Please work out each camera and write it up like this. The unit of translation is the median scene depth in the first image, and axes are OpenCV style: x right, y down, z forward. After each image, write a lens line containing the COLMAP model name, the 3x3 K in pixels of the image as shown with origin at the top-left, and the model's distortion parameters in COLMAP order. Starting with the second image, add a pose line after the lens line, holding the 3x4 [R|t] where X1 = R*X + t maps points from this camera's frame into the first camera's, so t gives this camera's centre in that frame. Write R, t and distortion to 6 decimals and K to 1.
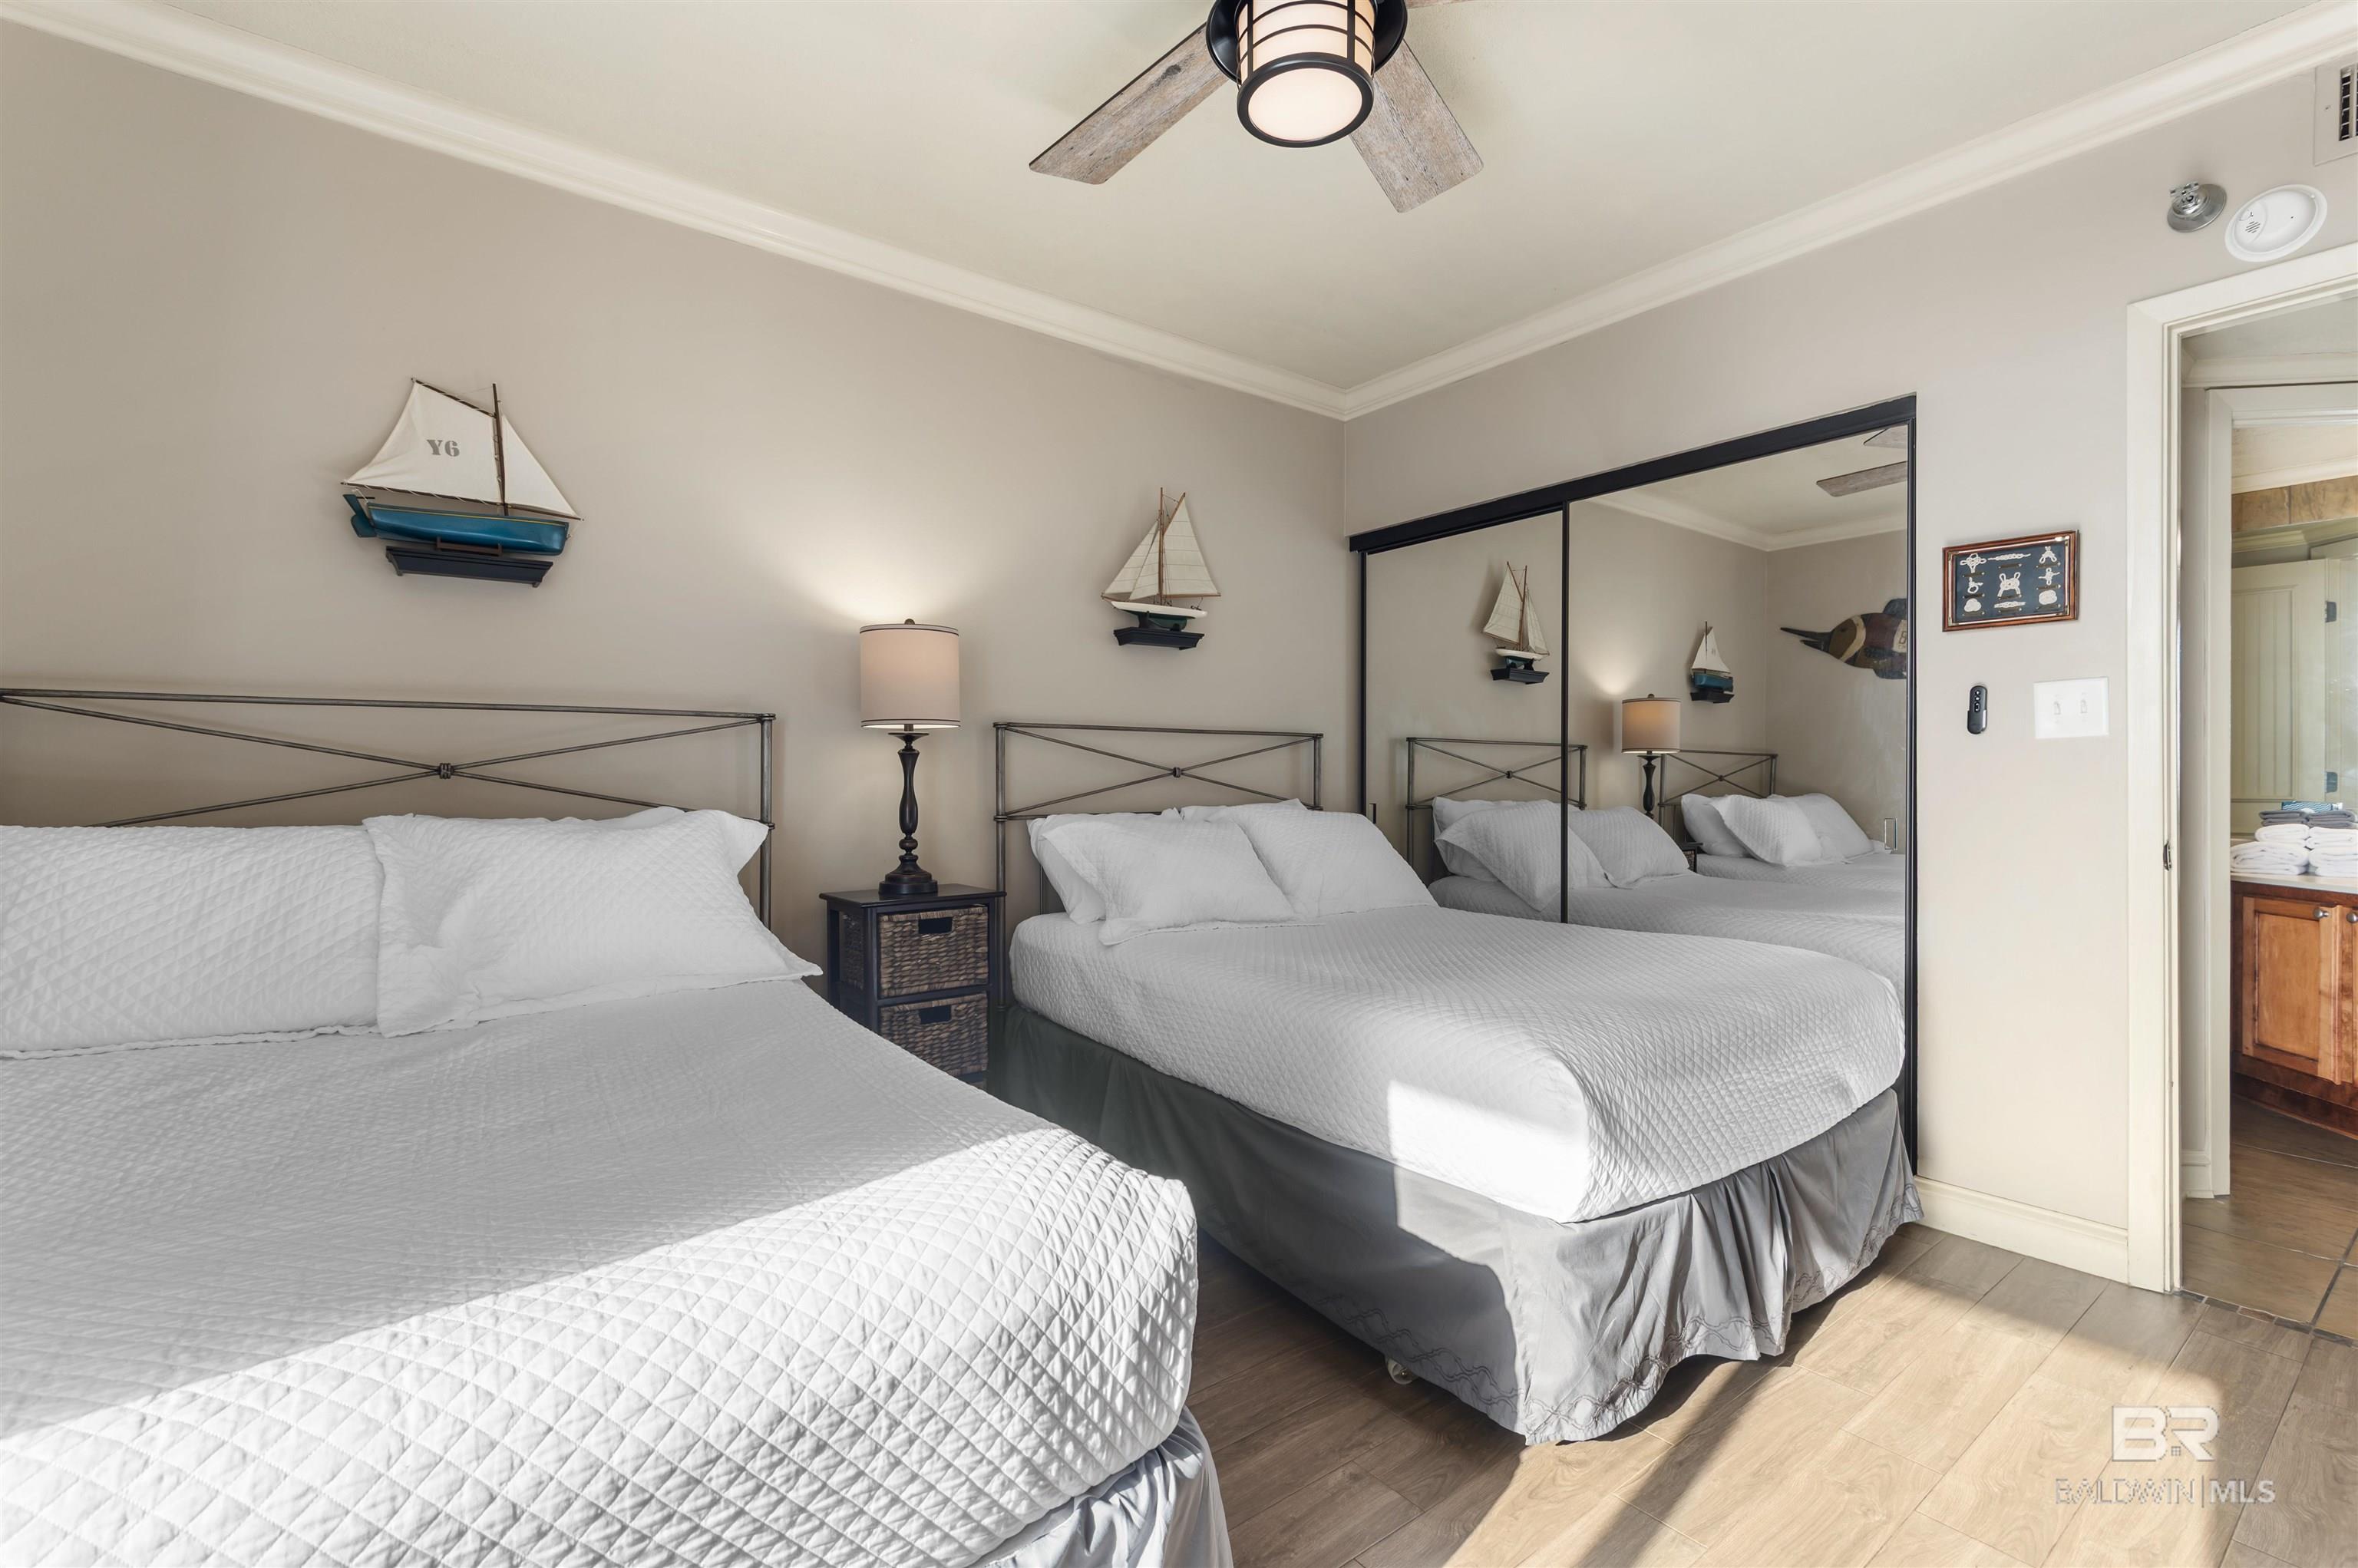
lens RADIAL K [[1066.1, 0, 1177.6], [0, 1066.1, 774.4], [0, 0, 1]] dist [0.021310, -0.008545]
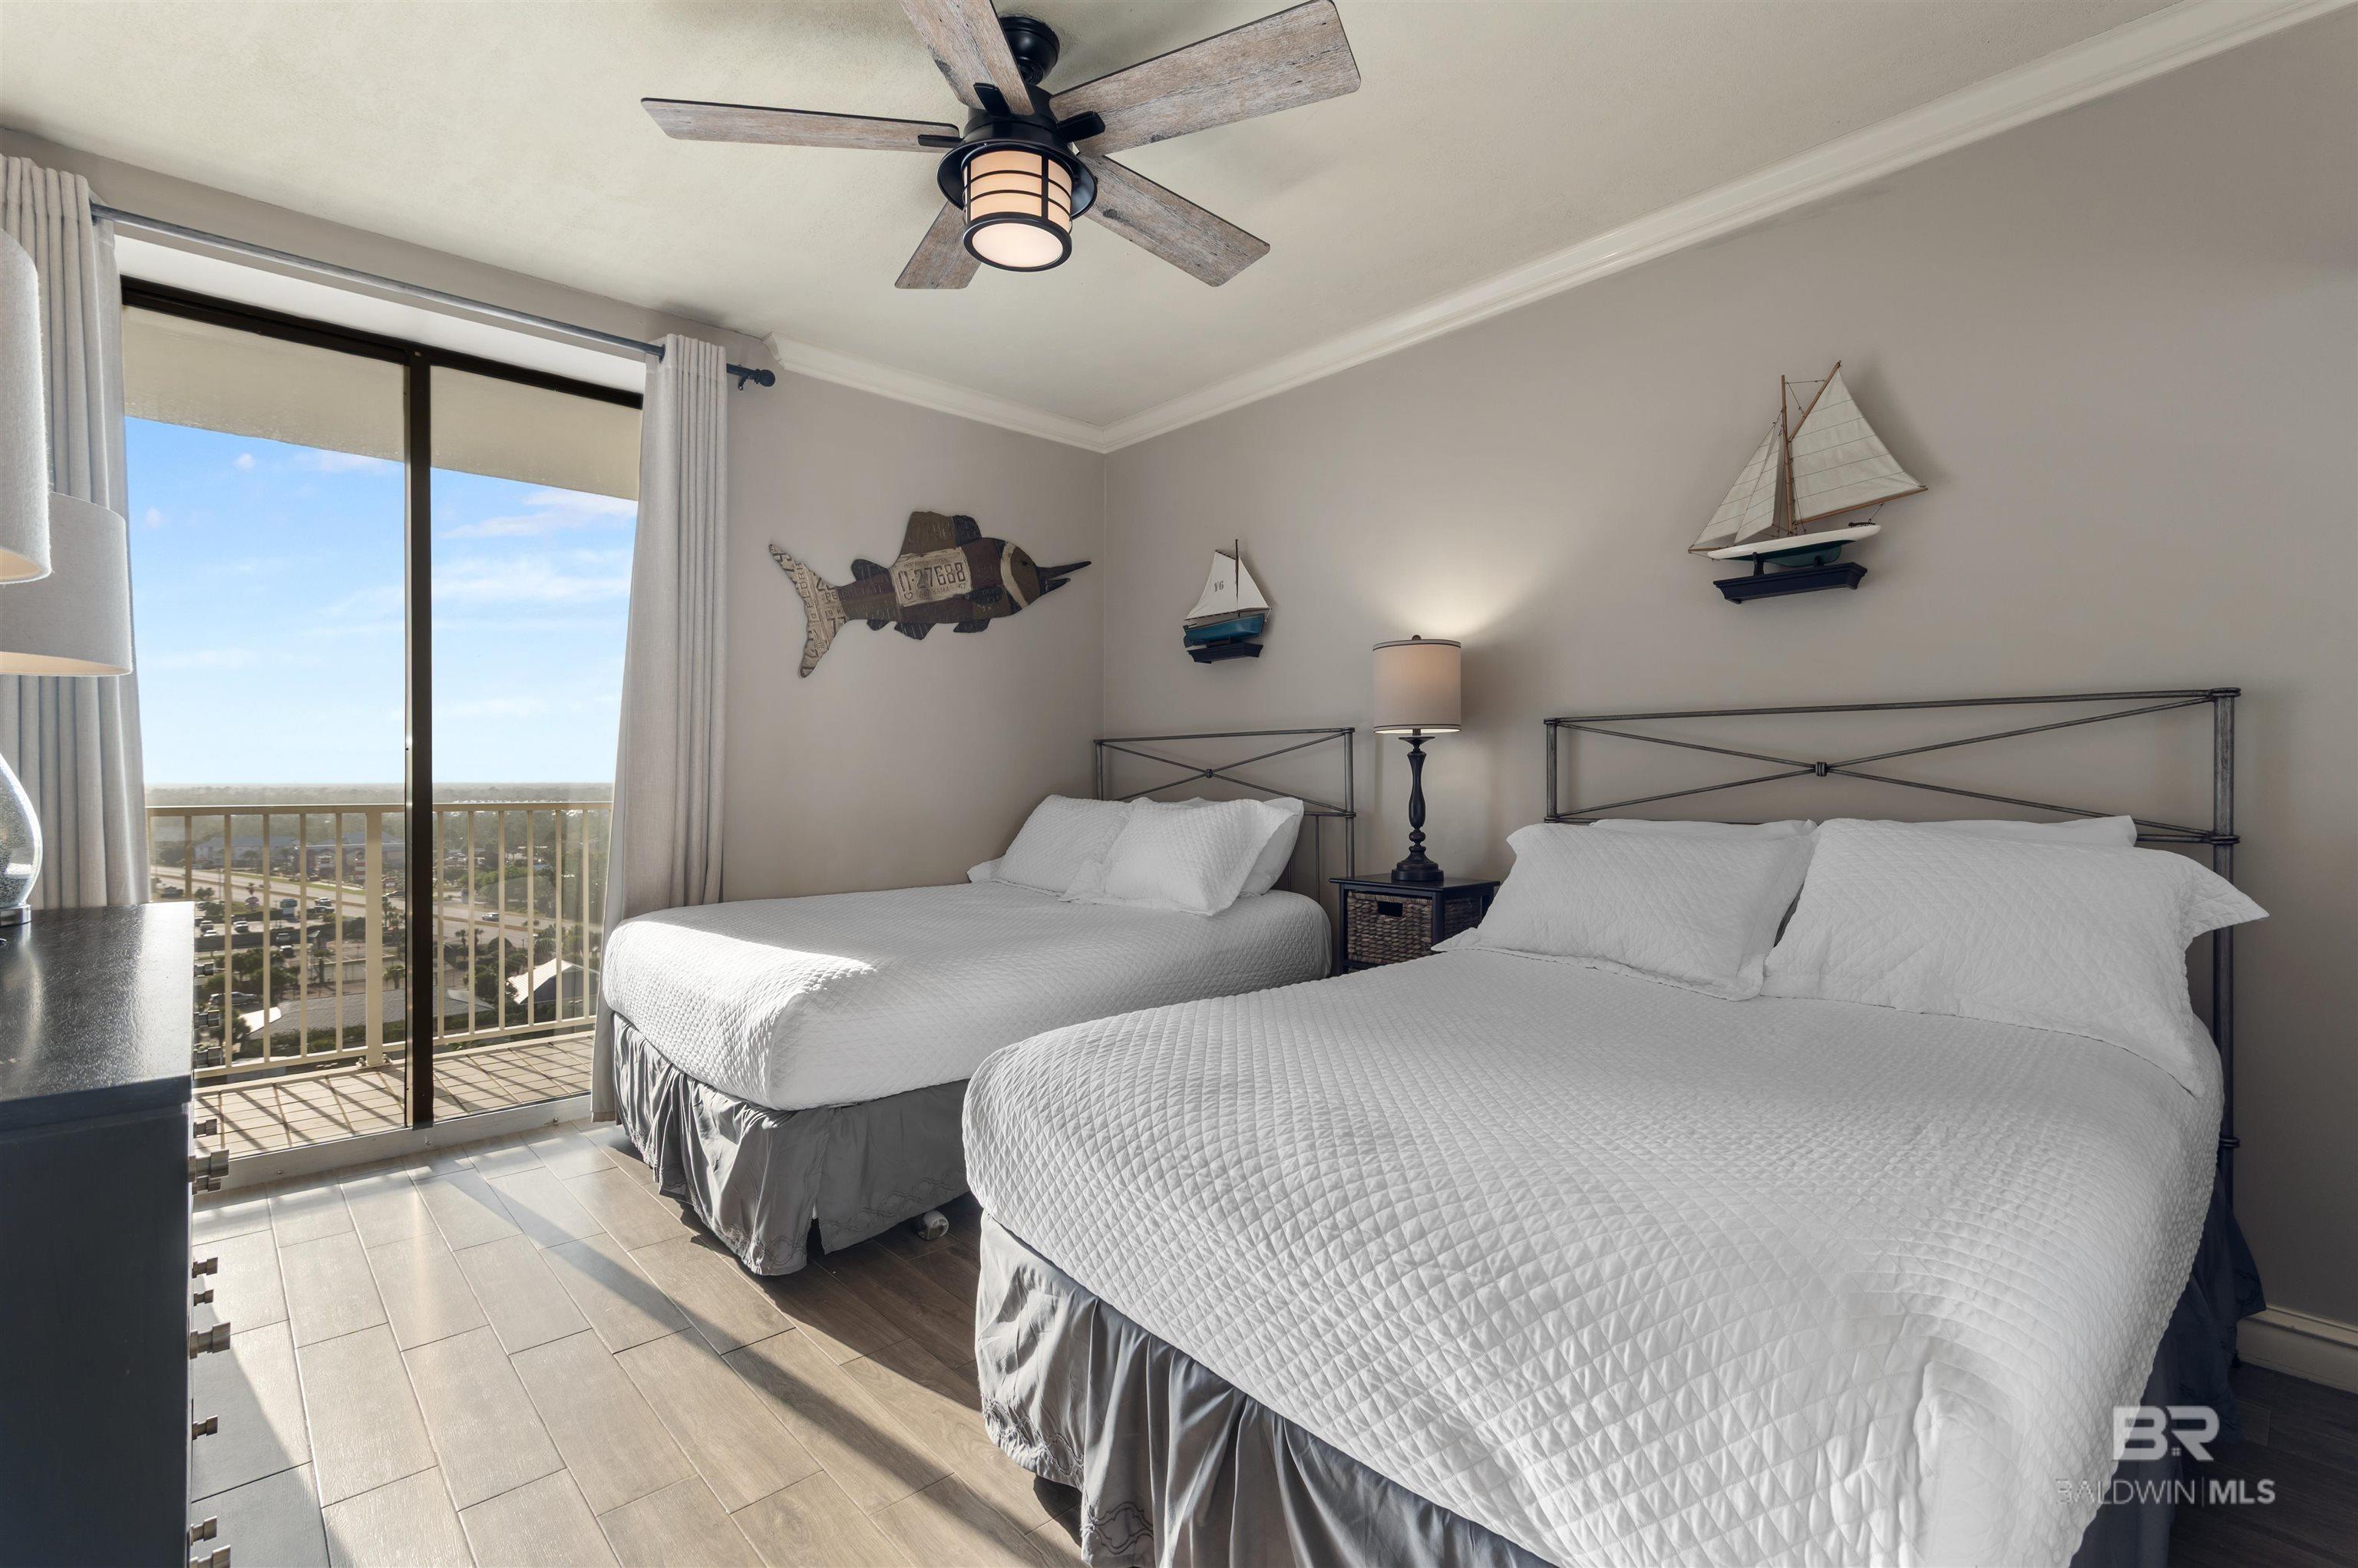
lens RADIAL K [[1066.1, 0, 1185.6], [0, 1066.1, 794.5], [0, 0, 1]] dist [0.021310, -0.008545]
pose [[0.081926, 0.016479, -0.996502, 0.839272], [0.005695, 0.999839, 0.017003, 0.000984], [0.996622, -0.007068, 0.081819, 0.663655]]
